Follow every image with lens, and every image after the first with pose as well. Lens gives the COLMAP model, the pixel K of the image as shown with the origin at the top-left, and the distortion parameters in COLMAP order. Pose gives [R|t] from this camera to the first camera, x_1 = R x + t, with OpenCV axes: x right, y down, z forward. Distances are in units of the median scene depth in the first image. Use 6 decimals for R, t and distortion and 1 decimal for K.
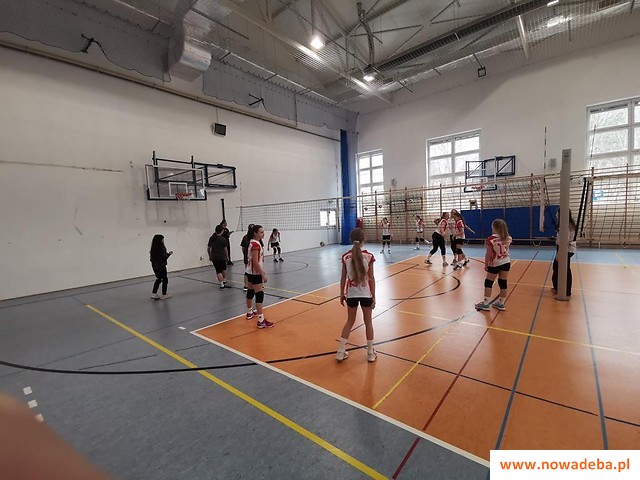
lens RADIAL K [[297.3, 0, 318.7], [0, 297.3, 235.9], [0, 0, 1]] dist [0.018174, -0.014375]
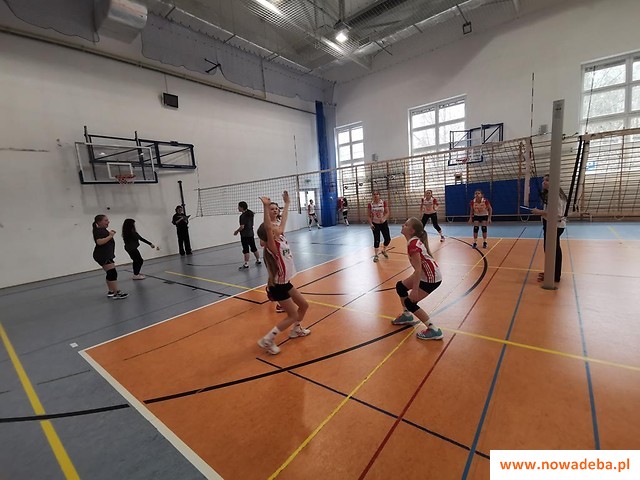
lens RADIAL K [[297.3, 0, 318.1], [0, 297.3, 238.9], [0, 0, 1]] dist [0.018174, -0.014375]
pose [[0.999173, -0.035181, 0.020381, 0.070876], [0.033586, 0.996699, 0.073911, -0.002439], [-0.022914, -0.073165, 0.997057, 0.086819]]
